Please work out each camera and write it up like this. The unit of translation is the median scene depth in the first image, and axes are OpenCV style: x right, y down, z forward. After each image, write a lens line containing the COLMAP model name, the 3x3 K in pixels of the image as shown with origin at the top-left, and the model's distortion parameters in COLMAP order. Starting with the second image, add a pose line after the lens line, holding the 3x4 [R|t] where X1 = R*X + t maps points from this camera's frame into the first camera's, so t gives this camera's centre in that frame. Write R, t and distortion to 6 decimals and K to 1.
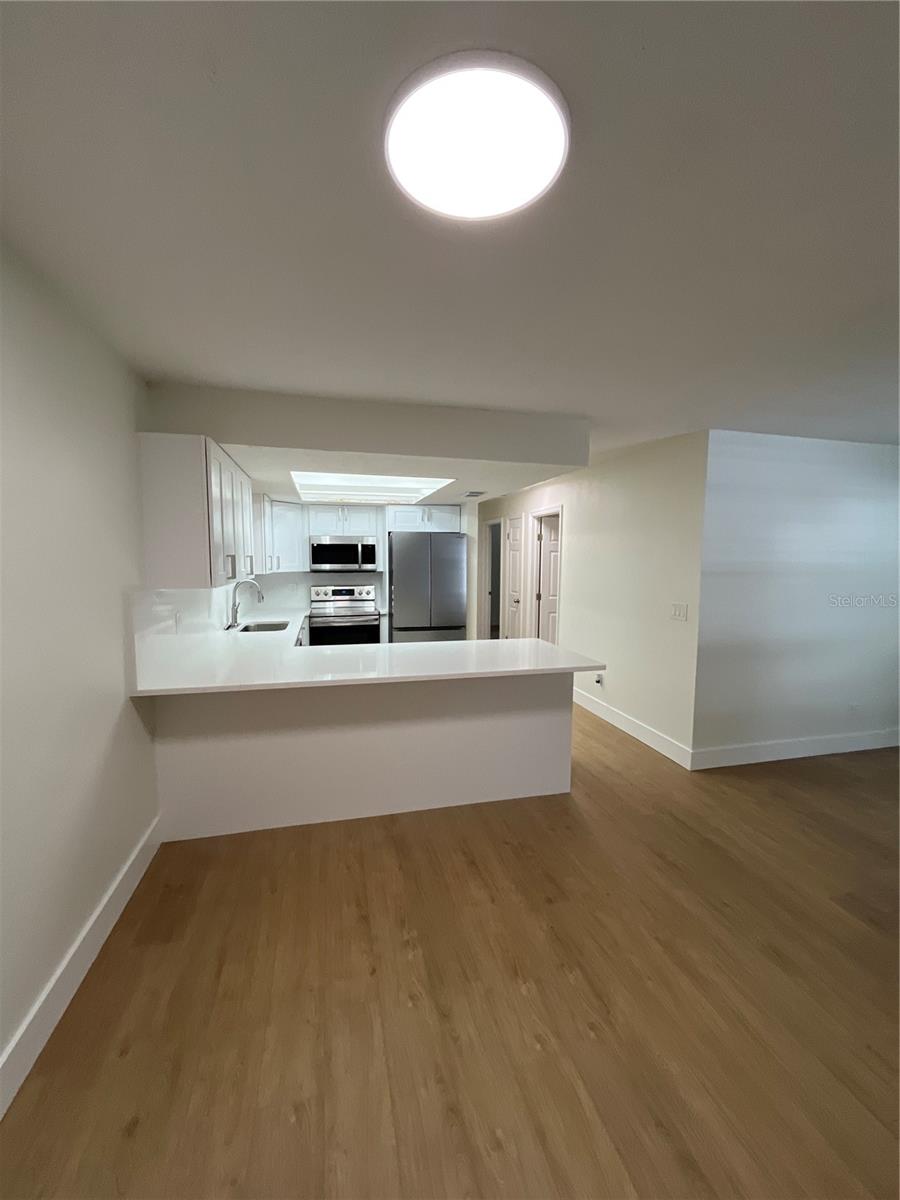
lens RADIAL K [[479.0, 0, 450.0], [0, 479.0, 600.0], [0, 0, 1]] dist [-0.009133, -0.004787]
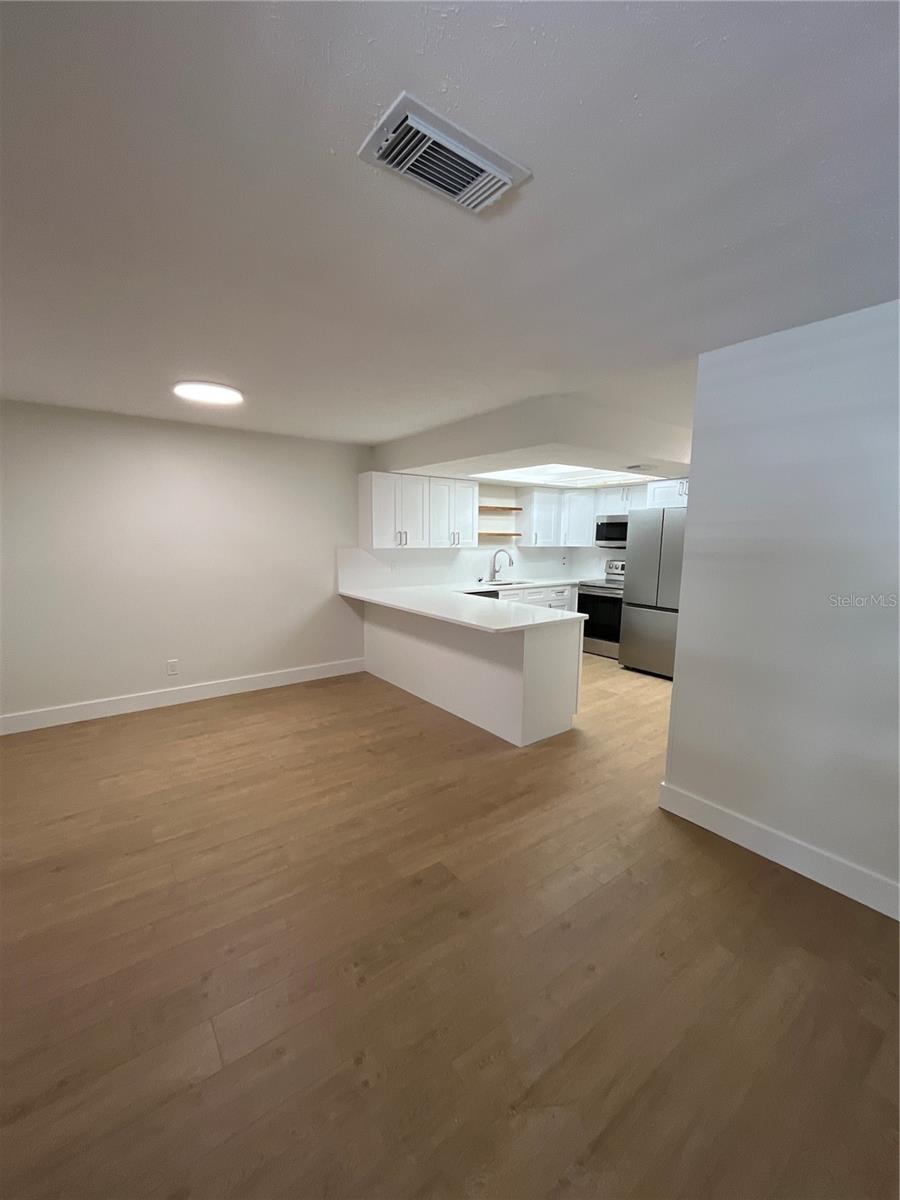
lens RADIAL K [[479.0, 0, 450.0], [0, 479.0, 600.0], [0, 0, 1]] dist [-0.009133, -0.004787]
pose [[0.408687, 0.127630, -0.903707, 1.427124], [-0.086014, 0.991153, 0.101081, -0.044928], [0.908612, 0.036421, 0.416049, 0.469089]]
